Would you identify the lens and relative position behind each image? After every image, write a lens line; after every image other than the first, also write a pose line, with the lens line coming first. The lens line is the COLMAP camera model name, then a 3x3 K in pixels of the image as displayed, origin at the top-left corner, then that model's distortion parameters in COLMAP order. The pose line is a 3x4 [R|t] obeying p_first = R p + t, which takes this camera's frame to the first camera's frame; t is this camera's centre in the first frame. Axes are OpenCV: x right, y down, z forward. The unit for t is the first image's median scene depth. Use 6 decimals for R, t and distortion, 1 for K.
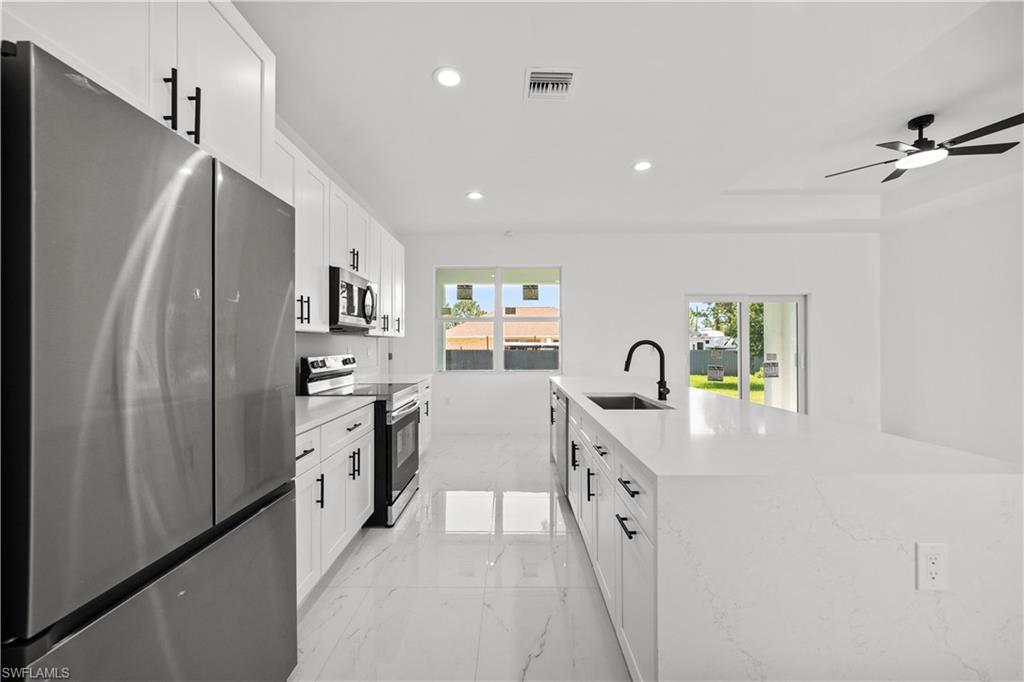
lens RADIAL K [[391.3, 0, 506.3], [0, 391.3, 345.6], [0, 0, 1]] dist [-0.006509, 0.002951]
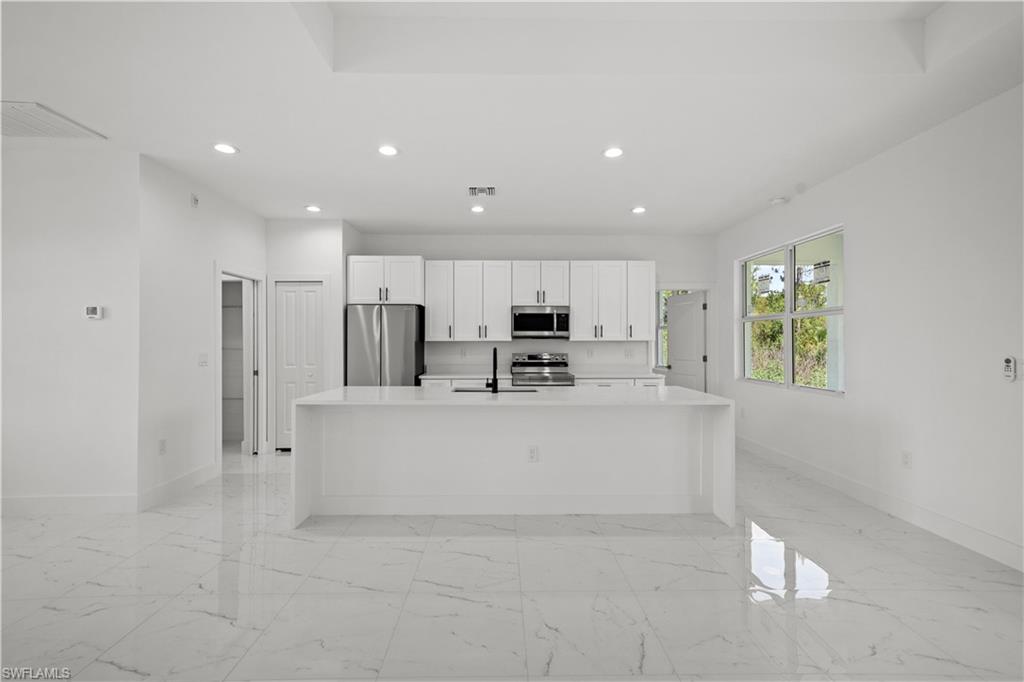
lens RADIAL K [[447.5, 0, 516.6], [0, 447.5, 343.1], [0, 0, 1]] dist [0.009681, 0.000805]
pose [[0.049926, 0.006142, -0.998734, 1.351738], [-0.003567, 0.999976, 0.005972, -0.027514], [0.998747, 0.003264, 0.049946, 0.708331]]
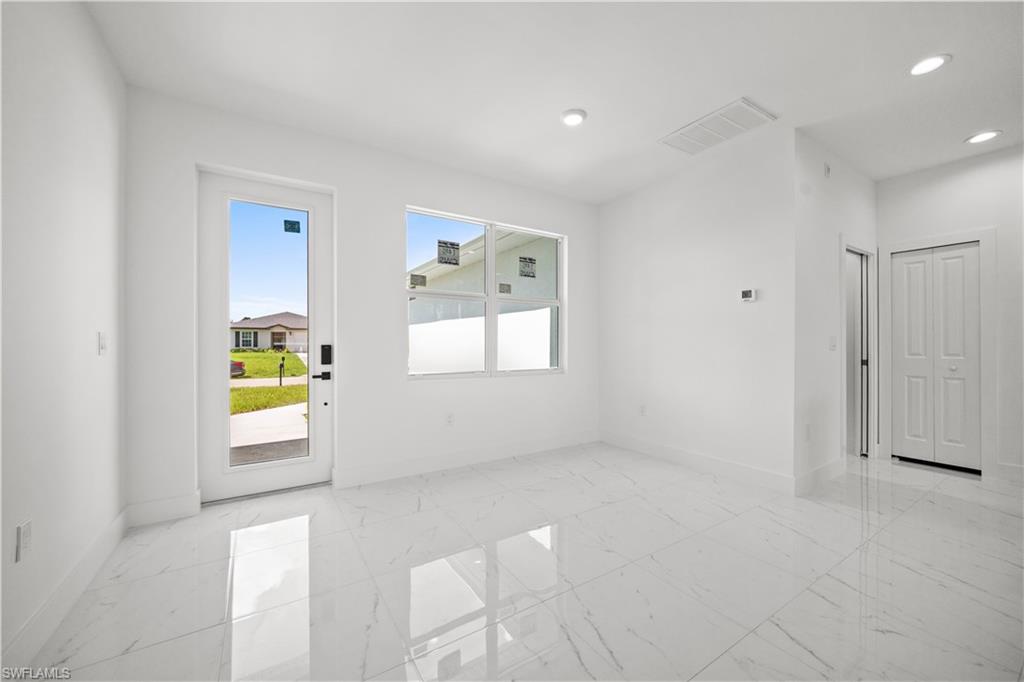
lens RADIAL K [[391.3, 0, 504.1], [0, 391.3, 342.9], [0, 0, 1]] dist [-0.006509, 0.002951]
pose [[-0.830584, 0.004400, -0.556875, 1.302498], [0.000837, 0.999978, 0.006653, 0.019753], [0.556892, 0.005060, -0.830569, 0.269034]]
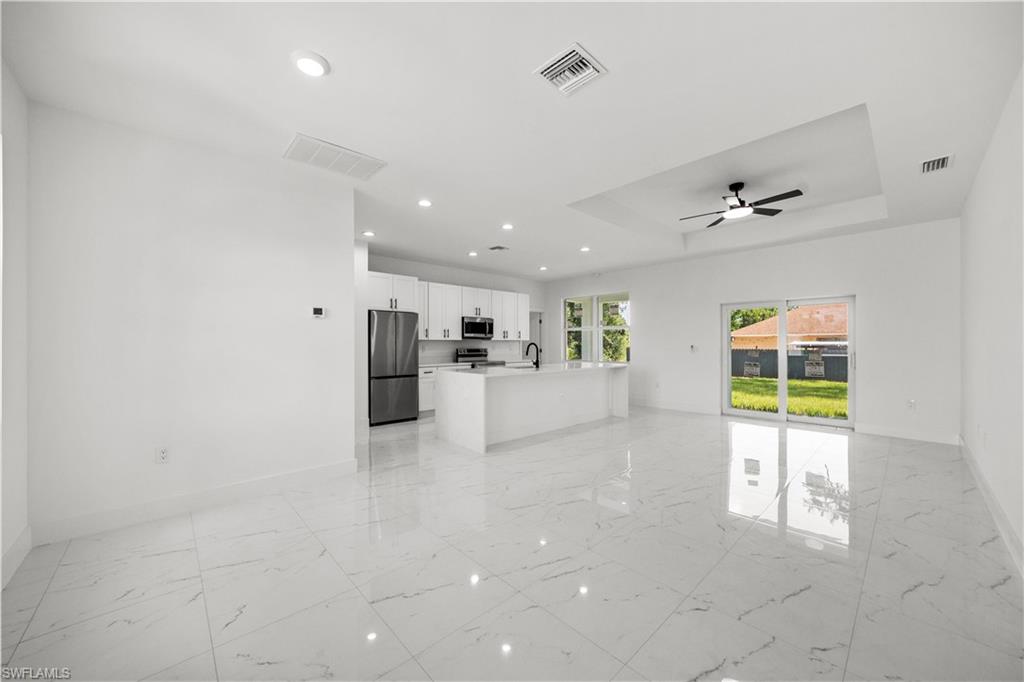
lens RADIAL K [[372.3, 0, 512.9], [0, 372.3, 342.6], [0, 0, 1]] dist [-0.011857, -0.000007]
pose [[0.699457, 0.000792, -0.714674, 1.362889], [-0.003589, 0.999991, -0.002405, -0.006665], [0.714666, 0.004247, 0.699453, -0.497692]]
